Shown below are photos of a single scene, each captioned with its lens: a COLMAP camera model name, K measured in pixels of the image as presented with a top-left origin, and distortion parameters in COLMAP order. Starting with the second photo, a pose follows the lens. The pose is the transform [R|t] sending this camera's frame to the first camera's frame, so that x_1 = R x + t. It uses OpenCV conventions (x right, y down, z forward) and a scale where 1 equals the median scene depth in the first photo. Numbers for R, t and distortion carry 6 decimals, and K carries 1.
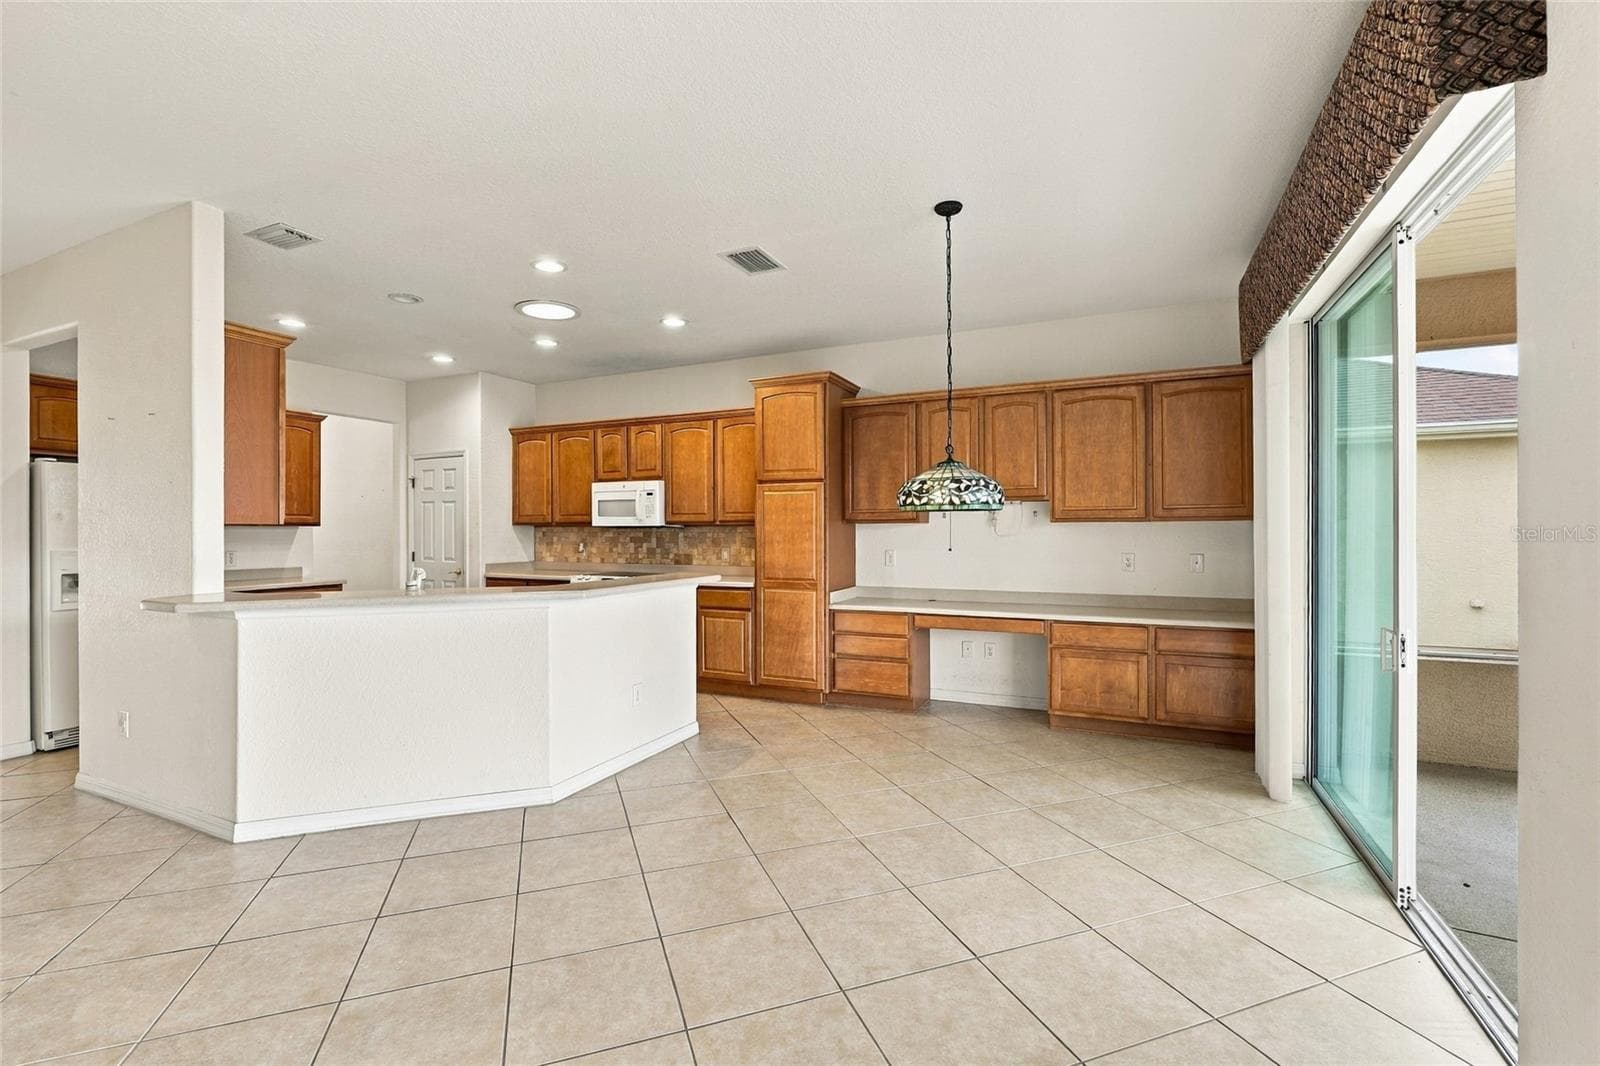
lens RADIAL K [[695.8, 0, 798.0], [0, 695.8, 528.4], [0, 0, 1]] dist [-0.013441, 0.007121]
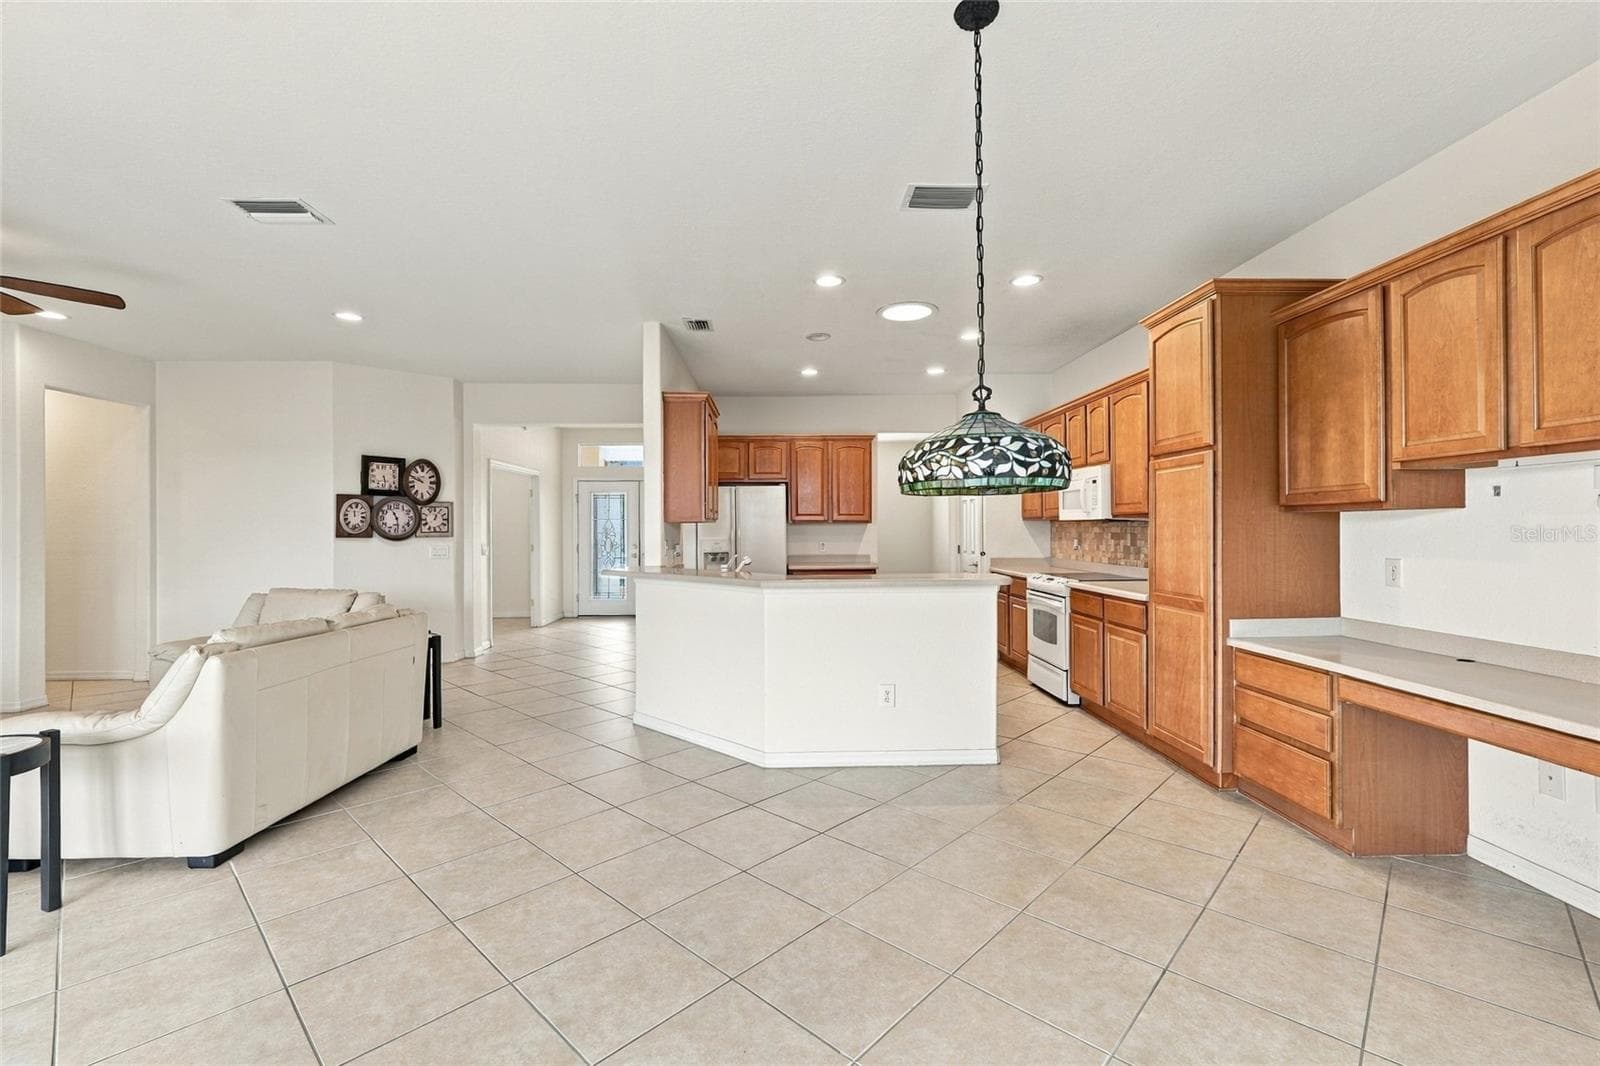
lens RADIAL K [[689.8, 0, 796.4], [0, 689.8, 528.4], [0, 0, 1]] dist [-0.002624, -0.000153]
pose [[0.448032, -0.000986, -0.894017, 0.476195], [0.006561, 0.999976, 0.002185, 0.003747], [0.893993, -0.006845, 0.448028, 0.386512]]
